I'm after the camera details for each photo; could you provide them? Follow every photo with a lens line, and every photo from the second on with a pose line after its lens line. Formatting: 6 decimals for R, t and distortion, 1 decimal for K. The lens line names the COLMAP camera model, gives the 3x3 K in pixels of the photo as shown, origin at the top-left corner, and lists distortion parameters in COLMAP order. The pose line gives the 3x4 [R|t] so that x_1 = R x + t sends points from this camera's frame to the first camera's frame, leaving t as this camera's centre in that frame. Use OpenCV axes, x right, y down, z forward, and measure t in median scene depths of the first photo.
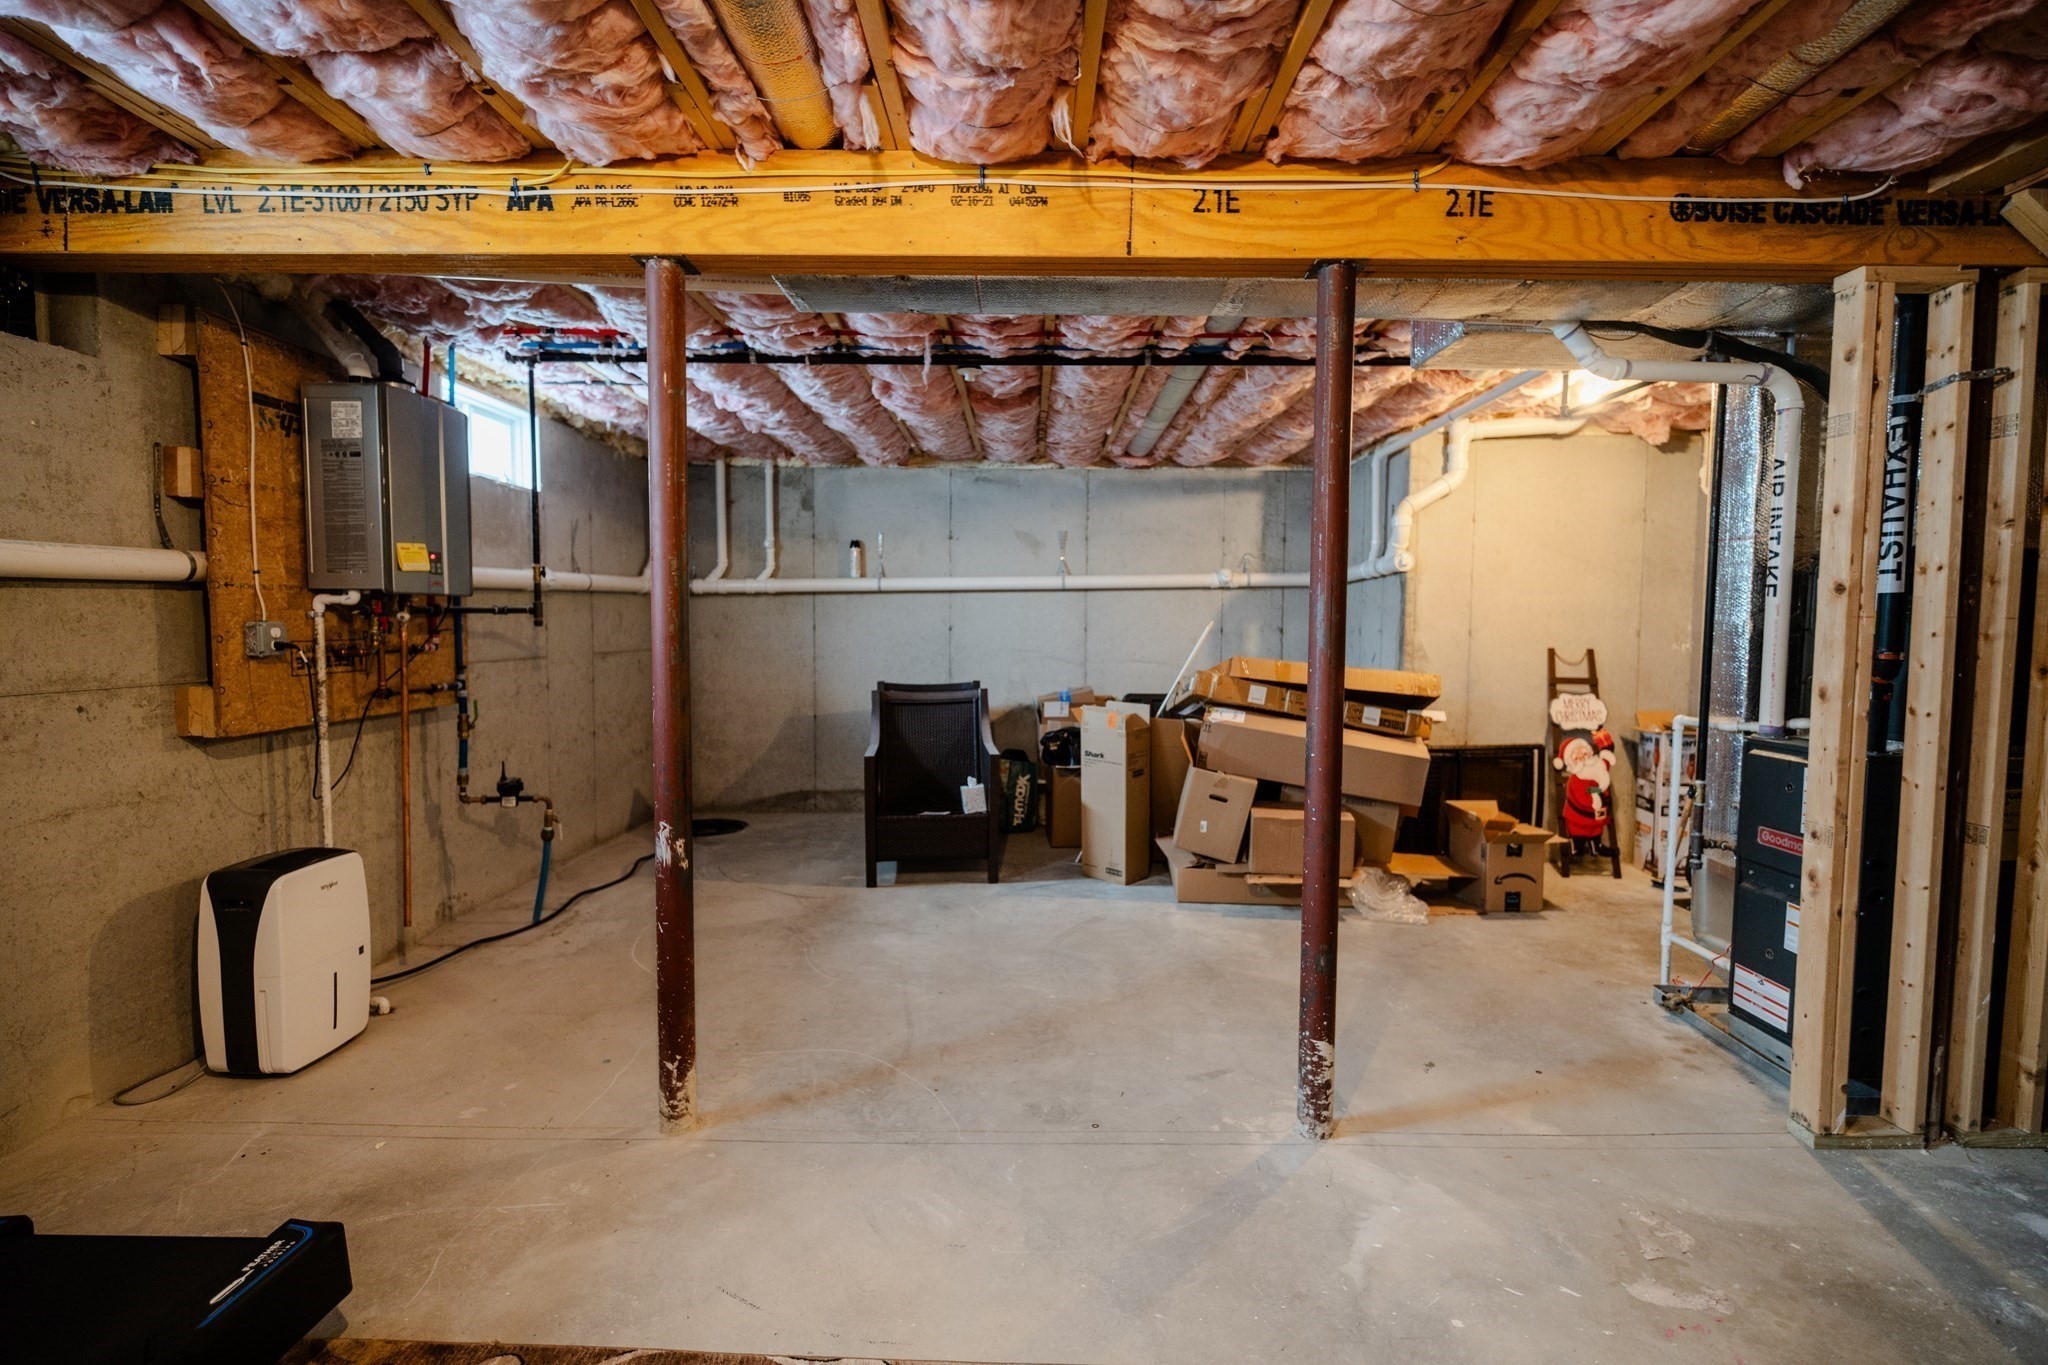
lens RADIAL K [[960.1, 0, 1026.6], [0, 960.1, 679.7], [0, 0, 1]] dist [-0.018944, 0.008716]
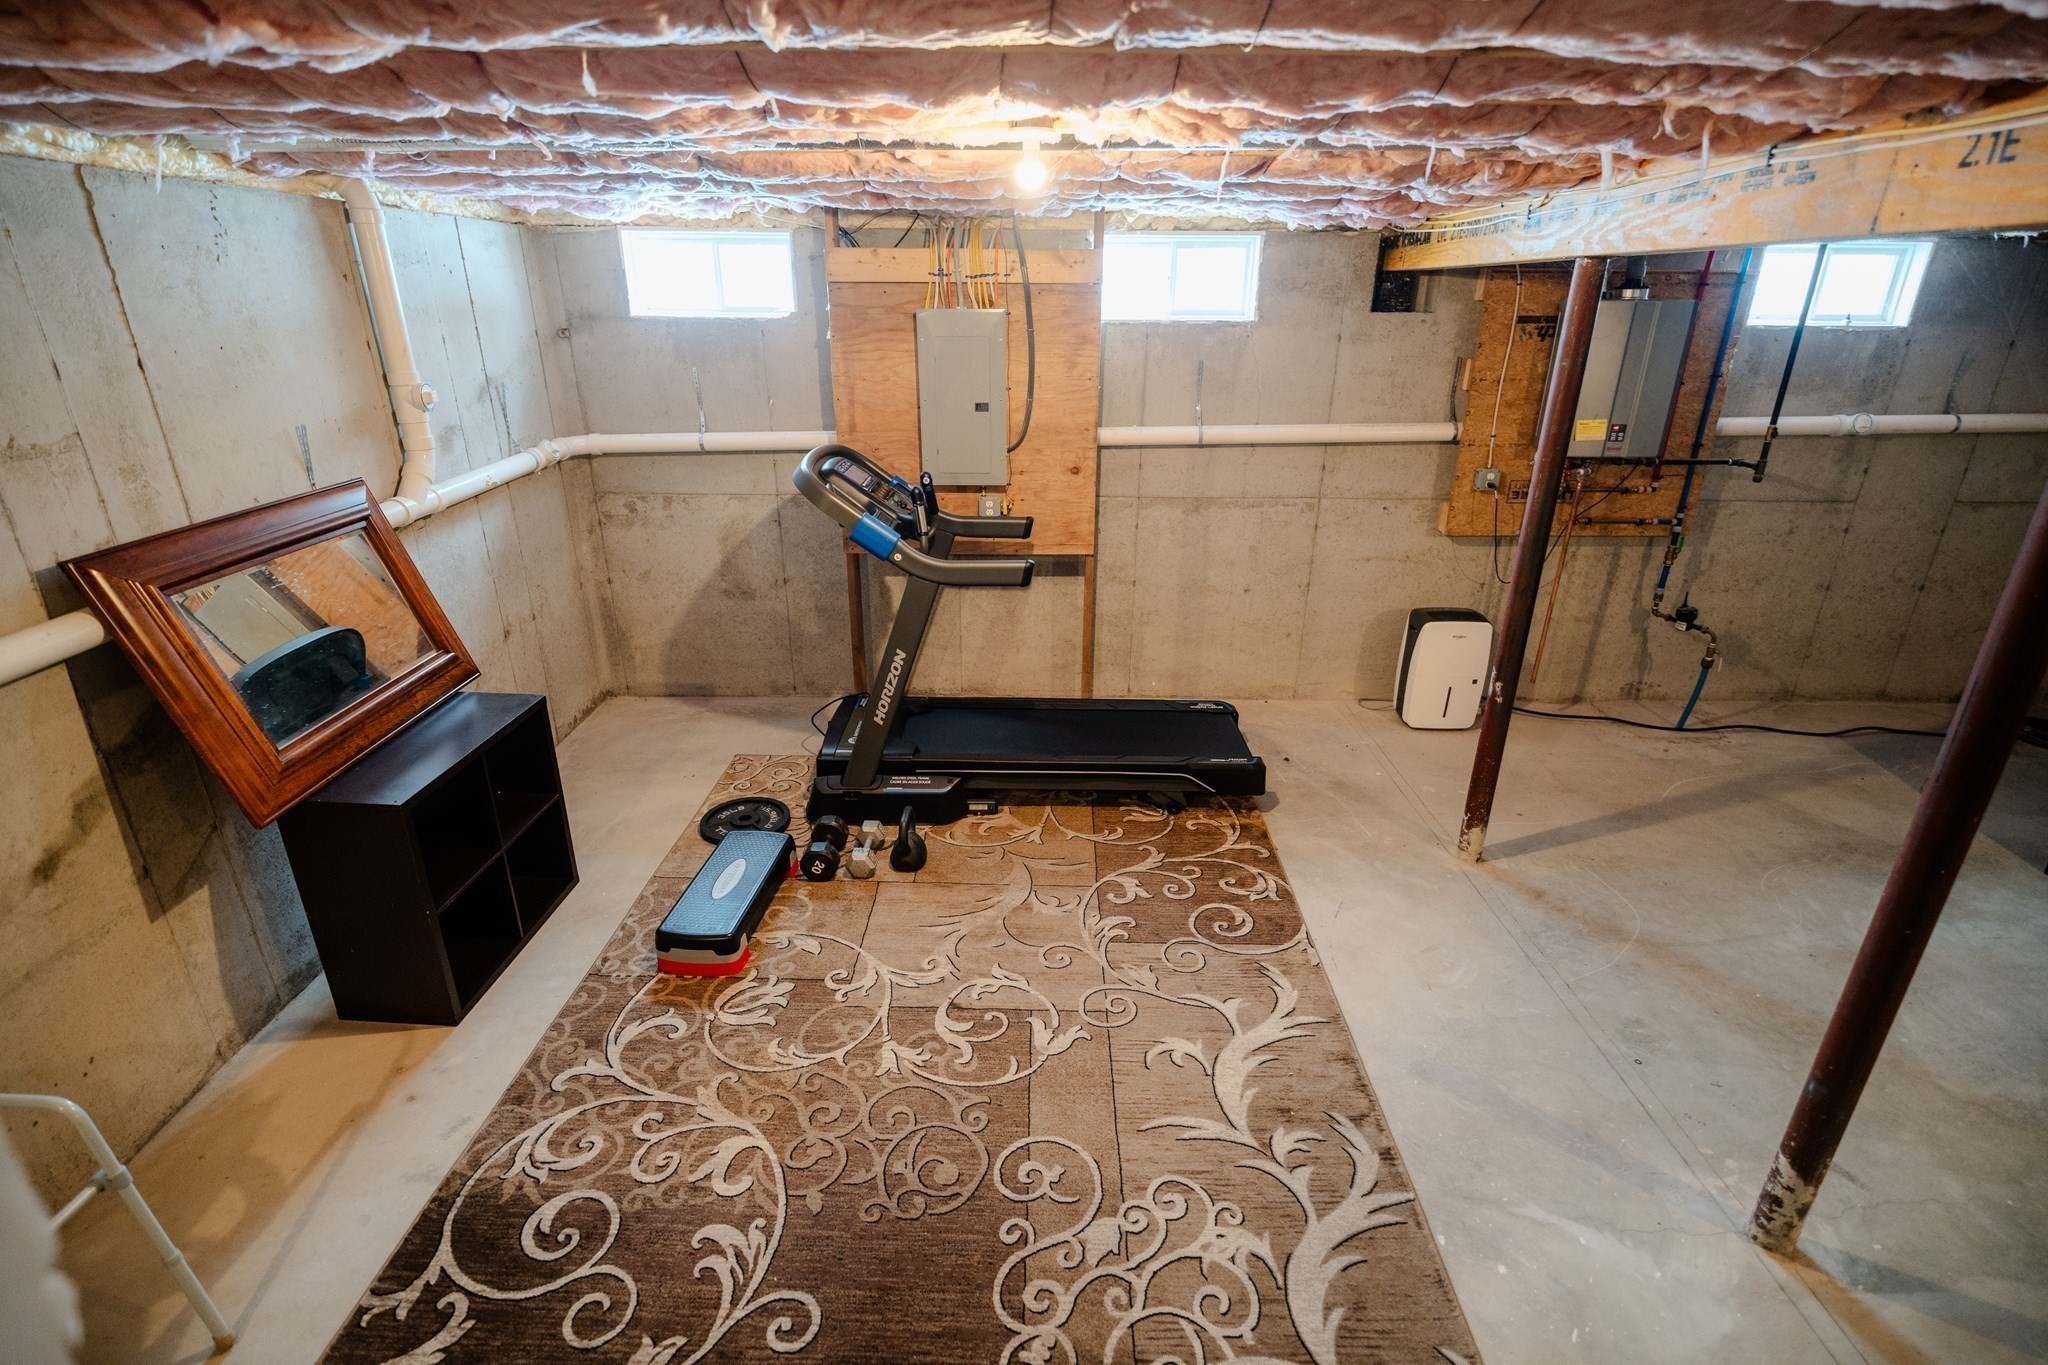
lens RADIAL K [[960.1, 0, 1026.6], [0, 960.1, 679.7], [0, 0, 1]] dist [-0.018944, 0.008716]
pose [[-0.001658, 0.368420, -0.929658, 0.798652], [-0.062040, 0.927831, 0.367806, -0.264822], [0.998072, 0.058286, 0.021318, 0.202894]]
